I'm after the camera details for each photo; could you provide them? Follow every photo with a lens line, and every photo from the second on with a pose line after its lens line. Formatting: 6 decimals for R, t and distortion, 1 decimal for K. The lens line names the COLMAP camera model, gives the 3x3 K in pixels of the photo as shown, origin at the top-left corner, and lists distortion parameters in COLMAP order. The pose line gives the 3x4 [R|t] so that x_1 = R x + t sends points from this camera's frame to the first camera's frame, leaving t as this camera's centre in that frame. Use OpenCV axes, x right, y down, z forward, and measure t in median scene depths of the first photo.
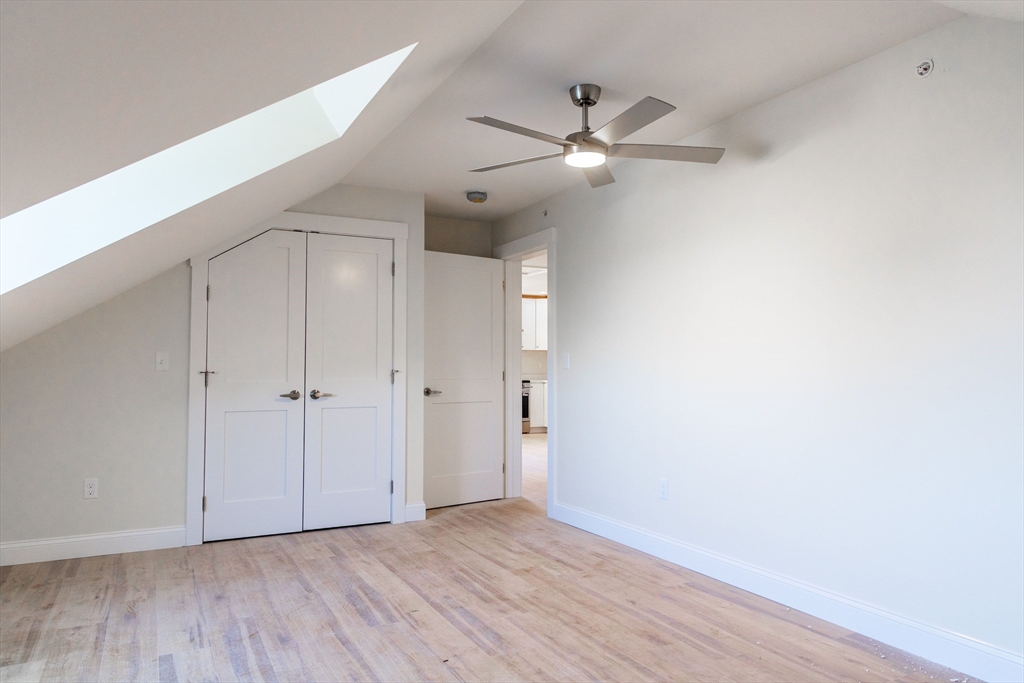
lens RADIAL K [[719.4, 0, 512.0], [0, 719.4, 341.5], [0, 0, 1]] dist [0.014998, 0.002315]
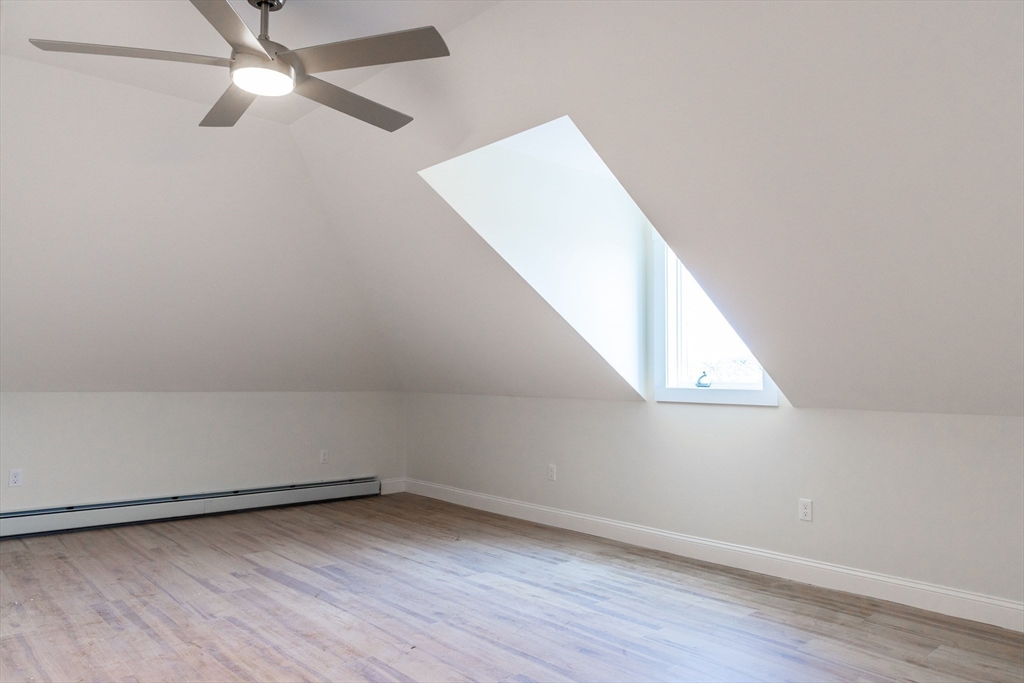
lens RADIAL K [[719.4, 0, 512.0], [0, 719.4, 341.5], [0, 0, 1]] dist [0.014998, 0.002315]
pose [[-0.968917, -0.020790, -0.246510, 0.039691], [0.000982, 0.996131, -0.087872, 0.078493], [0.247383, -0.085382, -0.965148, 2.055017]]
